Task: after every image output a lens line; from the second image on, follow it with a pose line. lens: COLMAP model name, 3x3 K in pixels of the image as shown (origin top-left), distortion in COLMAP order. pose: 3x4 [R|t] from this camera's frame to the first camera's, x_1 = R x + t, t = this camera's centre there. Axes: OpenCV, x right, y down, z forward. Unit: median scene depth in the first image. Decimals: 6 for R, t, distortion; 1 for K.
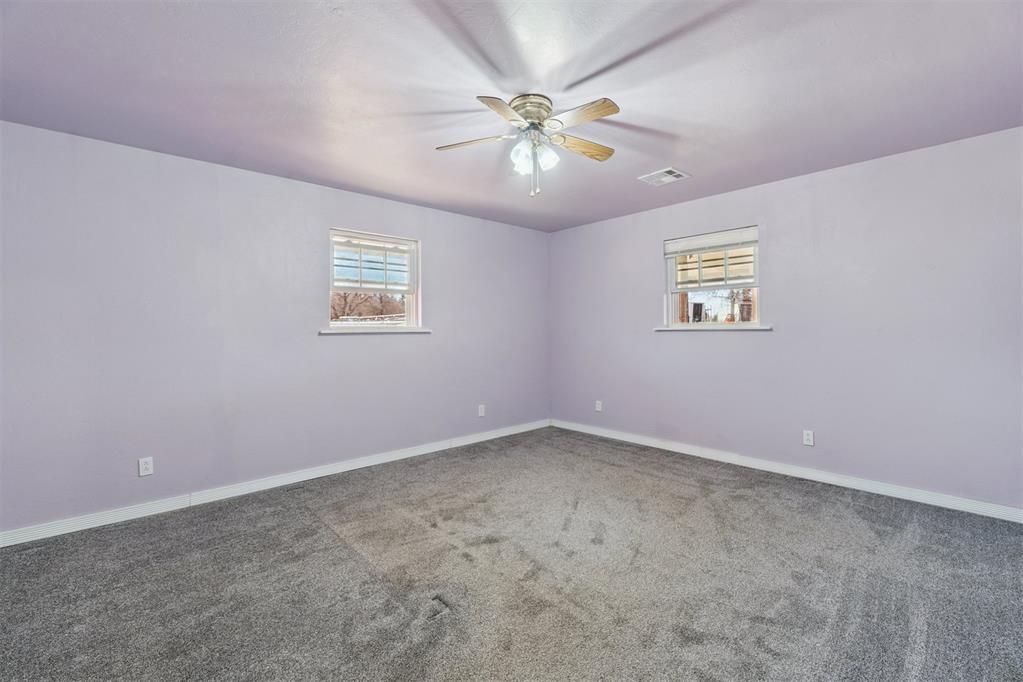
lens RADIAL K [[441.8, 0, 505.4], [0, 441.8, 321.7], [0, 0, 1]] dist [-0.004101, 0.000561]
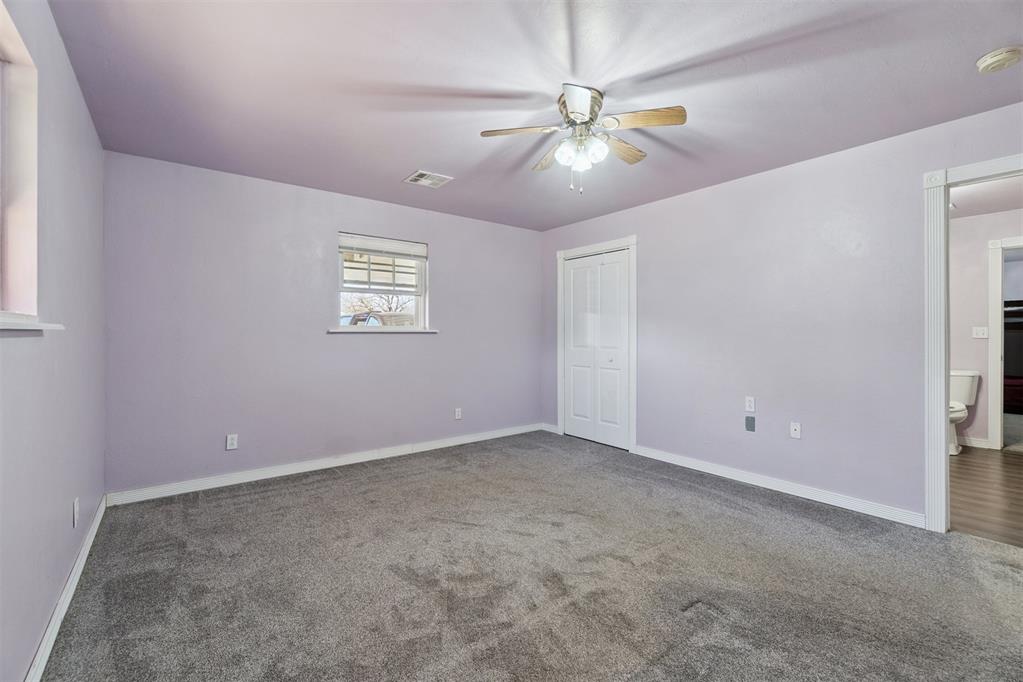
lens RADIAL K [[441.8, 0, 513.7], [0, 441.8, 338.2], [0, 0, 1]] dist [-0.004101, 0.000561]
pose [[0.071443, -0.003074, 0.997440, -0.717239], [-0.019288, 0.999804, 0.004463, 0.028358], [-0.997258, -0.019557, 0.071370, 0.837875]]
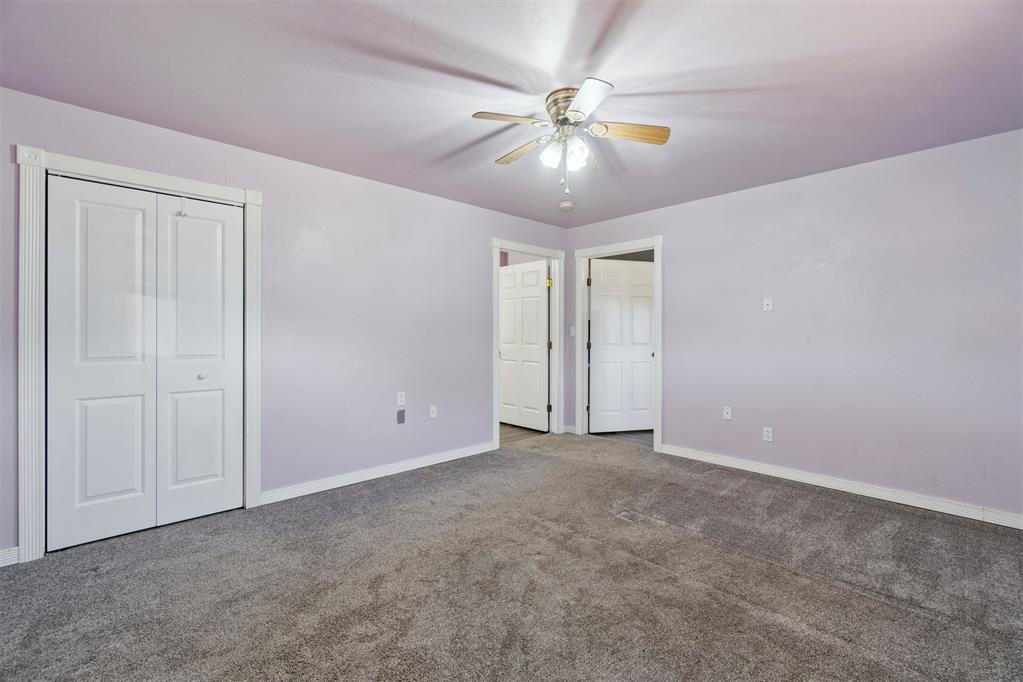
lens RADIAL K [[441.8, 0, 510.7], [0, 441.8, 337.7], [0, 0, 1]] dist [-0.004101, 0.000561]
pose [[-0.999813, 0.003535, -0.018997, 0.161425], [0.003670, 0.999968, -0.007057, 0.031187], [0.018971, -0.007125, -0.999795, 1.535975]]
